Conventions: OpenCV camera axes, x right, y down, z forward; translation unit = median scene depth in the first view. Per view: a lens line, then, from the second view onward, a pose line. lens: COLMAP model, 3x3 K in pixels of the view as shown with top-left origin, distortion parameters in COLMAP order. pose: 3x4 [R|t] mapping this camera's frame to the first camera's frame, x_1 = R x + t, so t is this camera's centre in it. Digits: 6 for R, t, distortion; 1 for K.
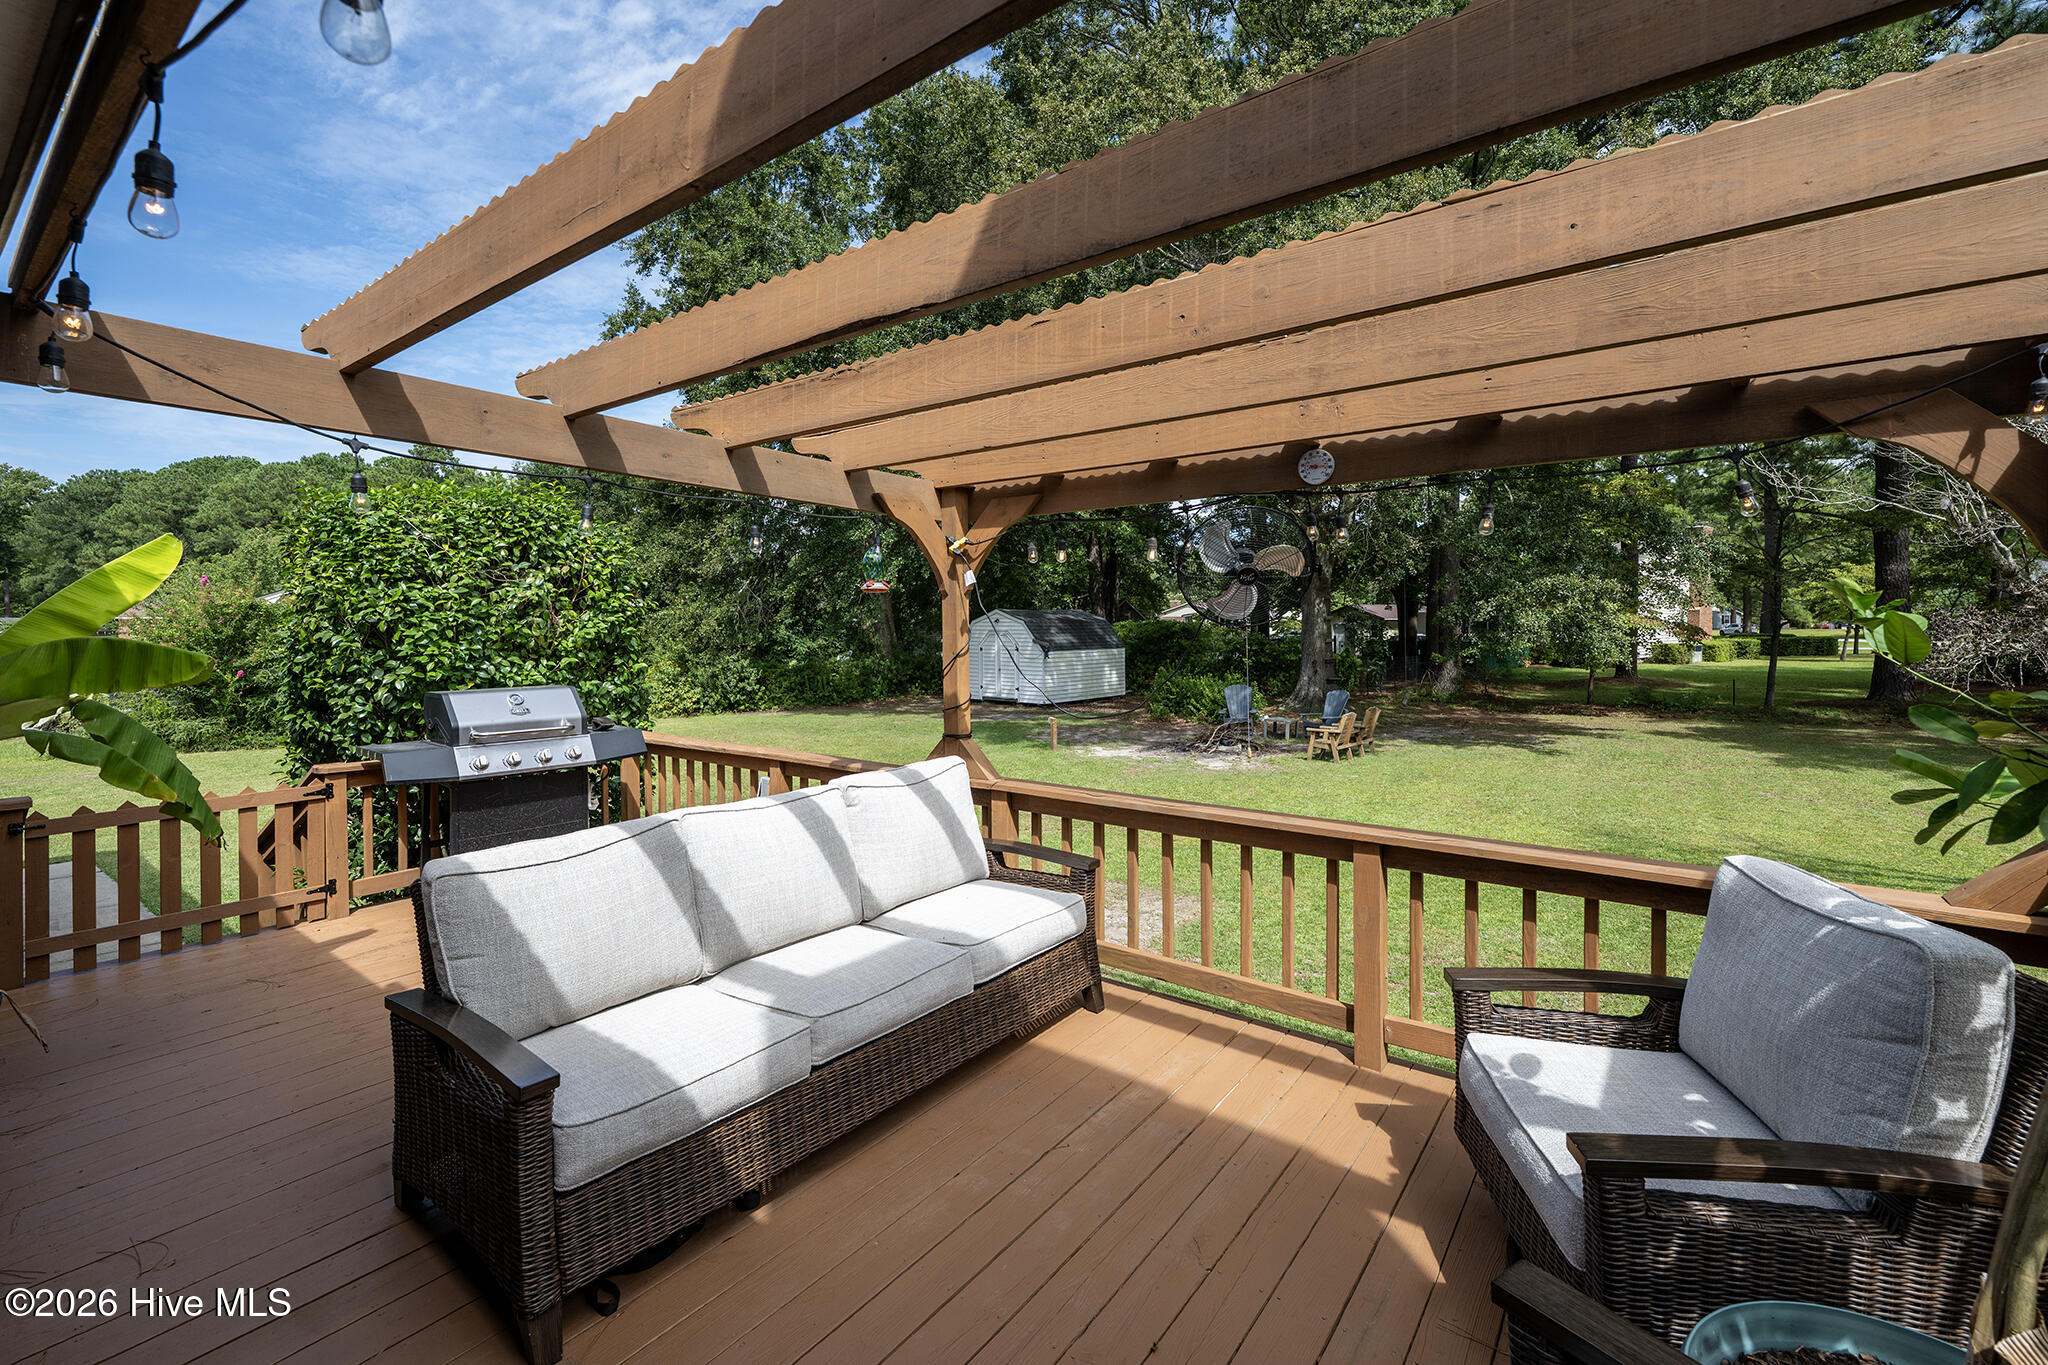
lens RADIAL K [[879.2, 0, 1020.8], [0, 879.2, 639.0], [0, 0, 1]] dist [0.004586, -0.000084]
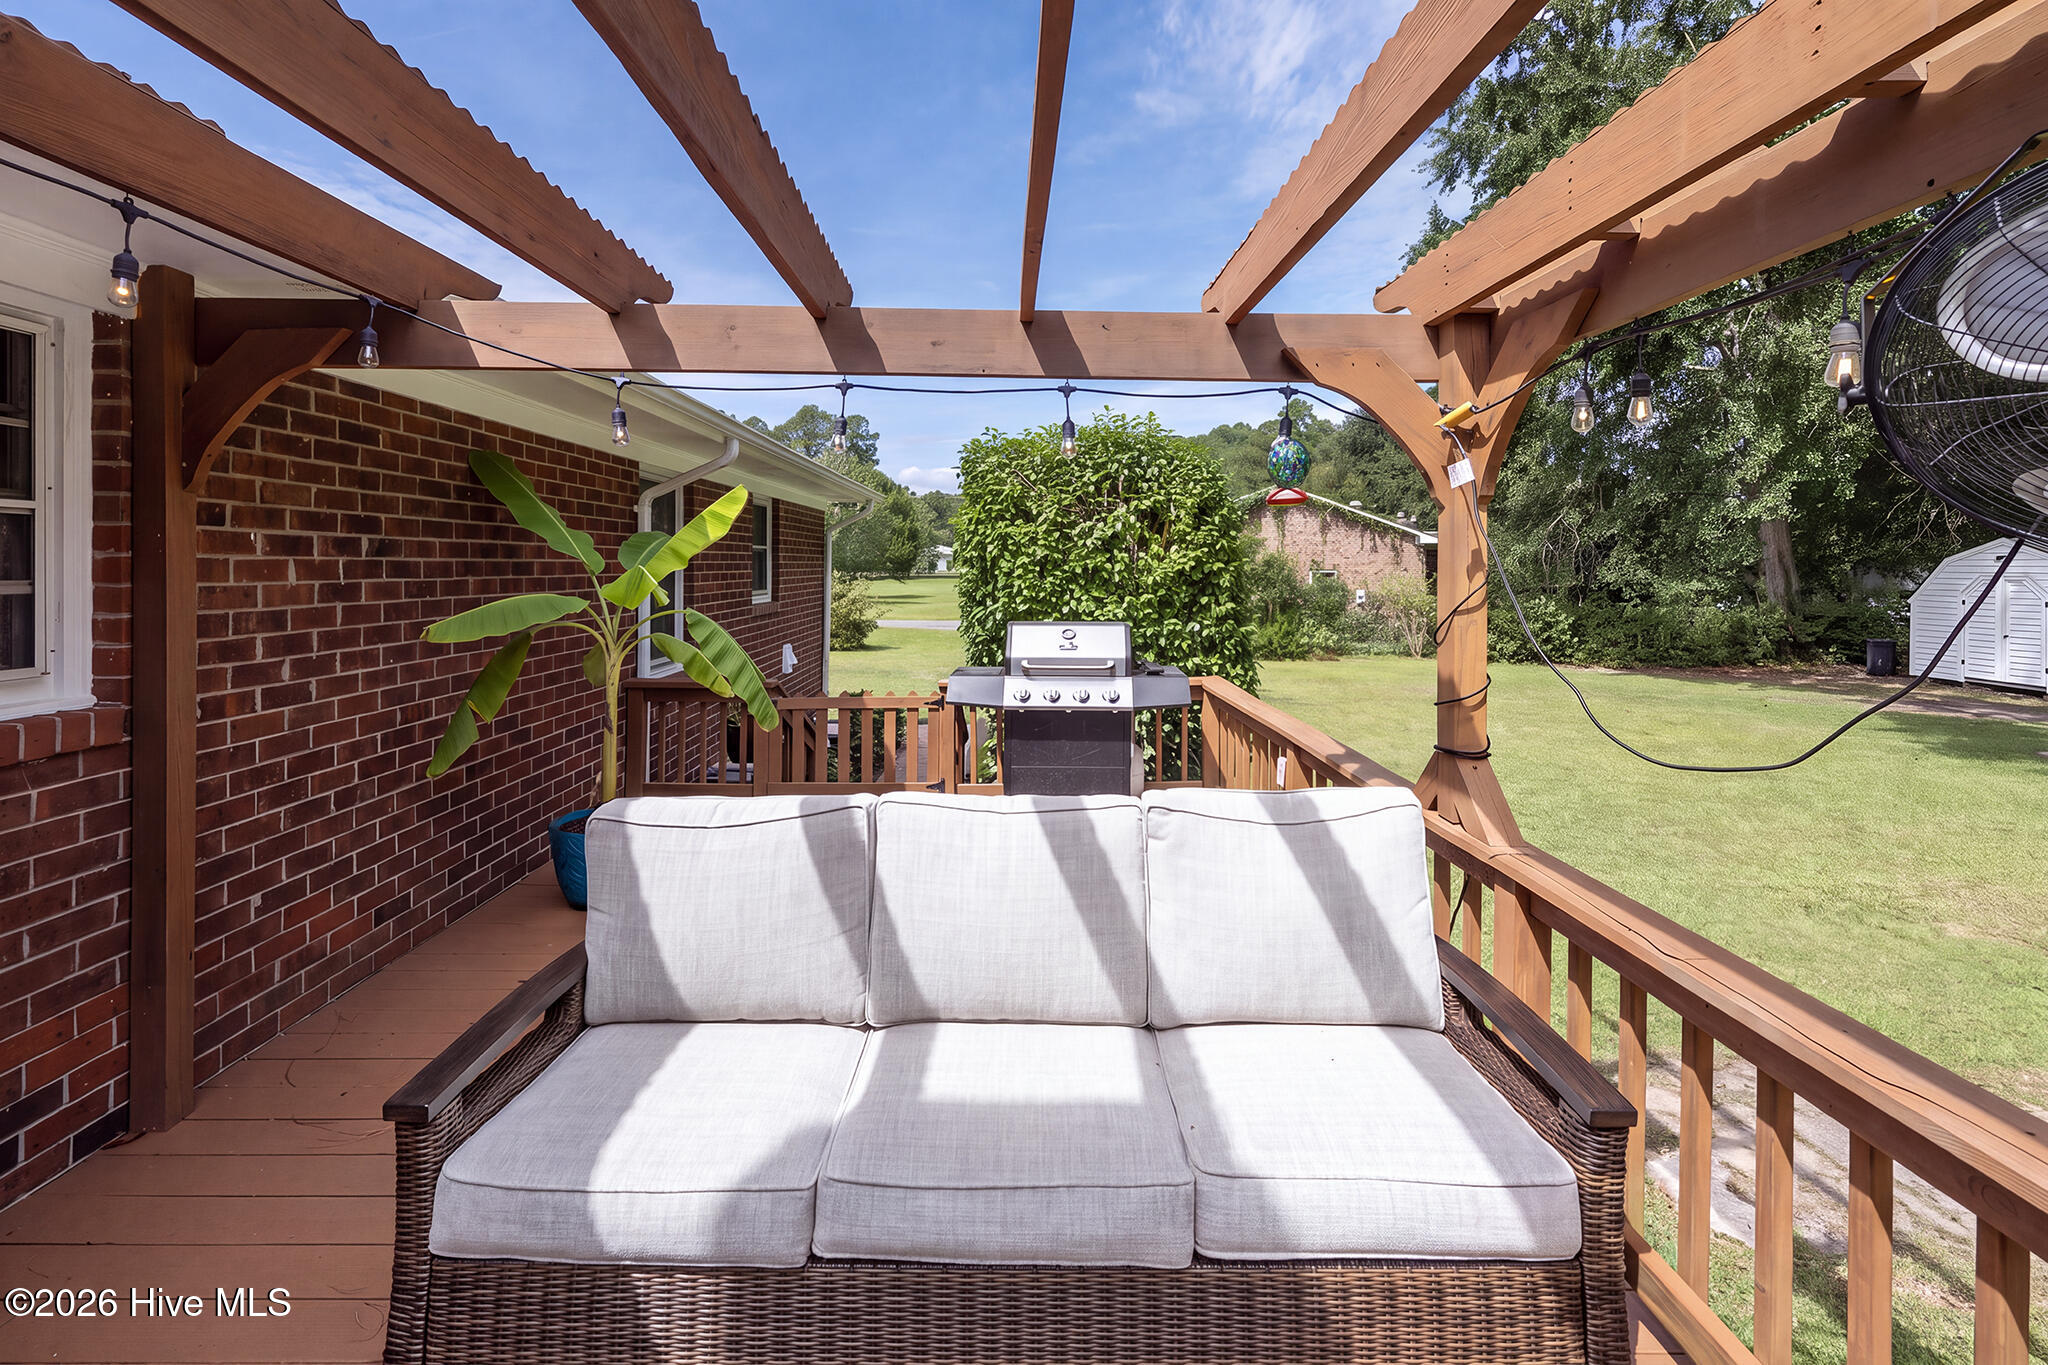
lens RADIAL K [[870.1, 0, 1011.8], [0, 870.1, 576.6], [0, 0, 1]] dist [0.001008, 0.000755]
pose [[0.611624, 0.015420, -0.790998, 0.157824], [-0.015574, 0.999851, 0.007450, -0.002482], [0.790995, 0.007763, 0.611773, 0.342377]]
